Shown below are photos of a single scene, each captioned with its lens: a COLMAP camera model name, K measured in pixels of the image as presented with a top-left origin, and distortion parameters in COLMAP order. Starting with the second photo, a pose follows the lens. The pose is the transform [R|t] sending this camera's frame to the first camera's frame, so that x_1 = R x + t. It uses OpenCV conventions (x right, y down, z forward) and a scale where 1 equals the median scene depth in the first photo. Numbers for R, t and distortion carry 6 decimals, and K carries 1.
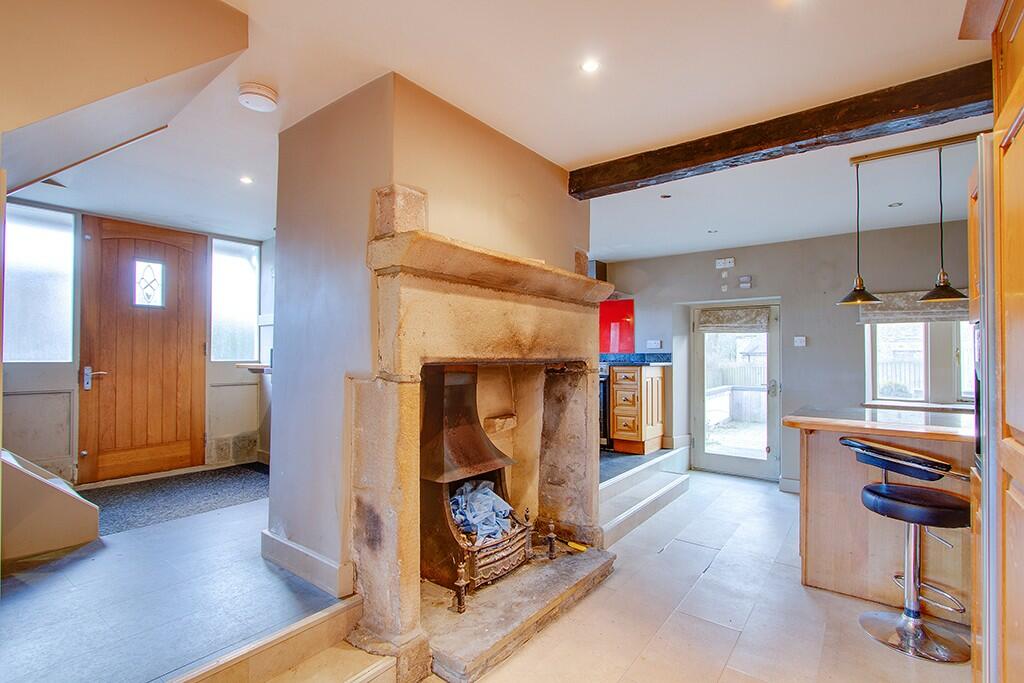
lens RADIAL K [[483.0, 0, 511.1], [0, 483.0, 349.6], [0, 0, 1]] dist [0.001330, 0.000055]
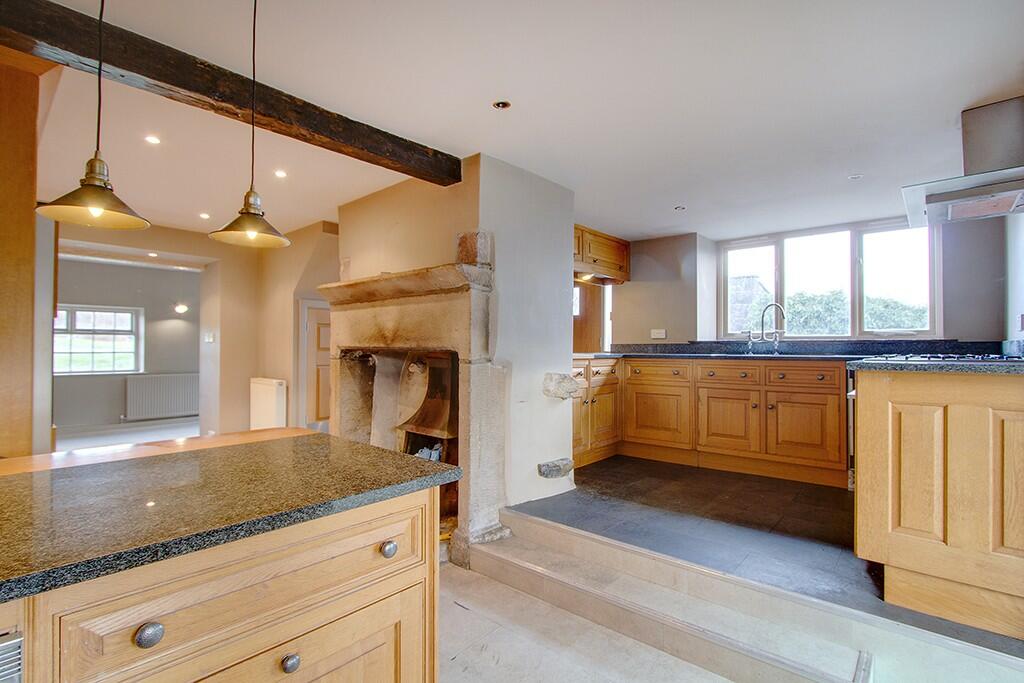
lens RADIAL K [[483.0, 0, 513.4], [0, 483.0, 342.8], [0, 0, 1]] dist [0.001330, 0.000055]
pose [[-0.069927, -0.011826, -0.997482, 1.326427], [0.011380, 0.999855, -0.012652, 0.026595], [0.997487, -0.012236, -0.069782, 1.431938]]
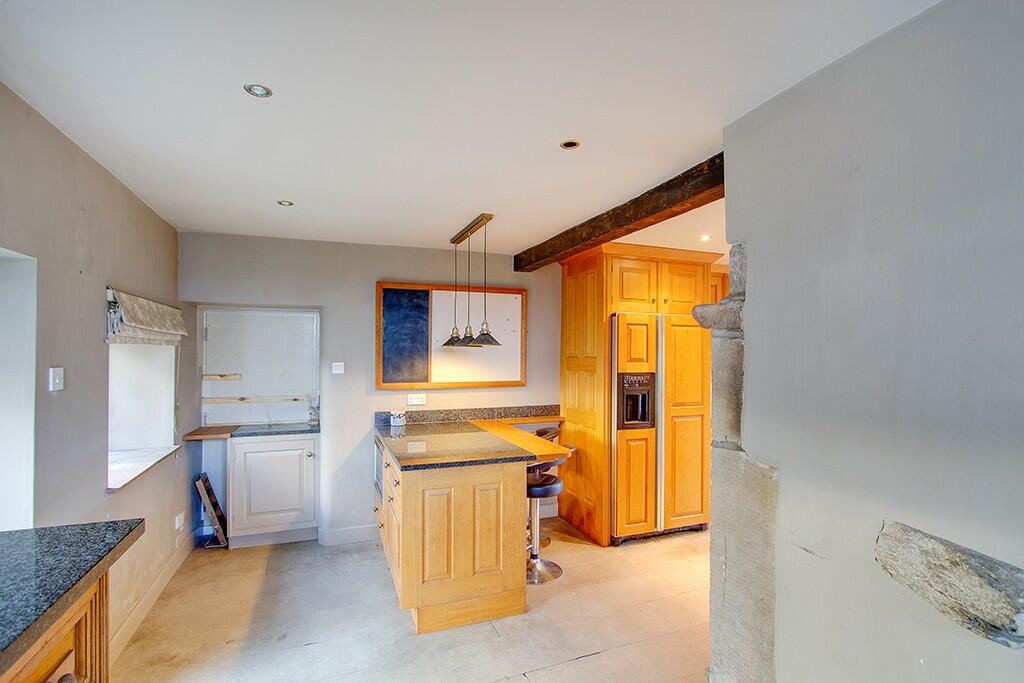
lens RADIAL K [[483.0, 0, 512.8], [0, 483.0, 346.1], [0, 0, 1]] dist [0.001330, 0.000055]
pose [[-0.857331, -0.004358, 0.514746, 0.119111], [-0.014147, 0.999786, -0.015098, -0.081102], [-0.514570, -0.020226, -0.857210, 2.076433]]
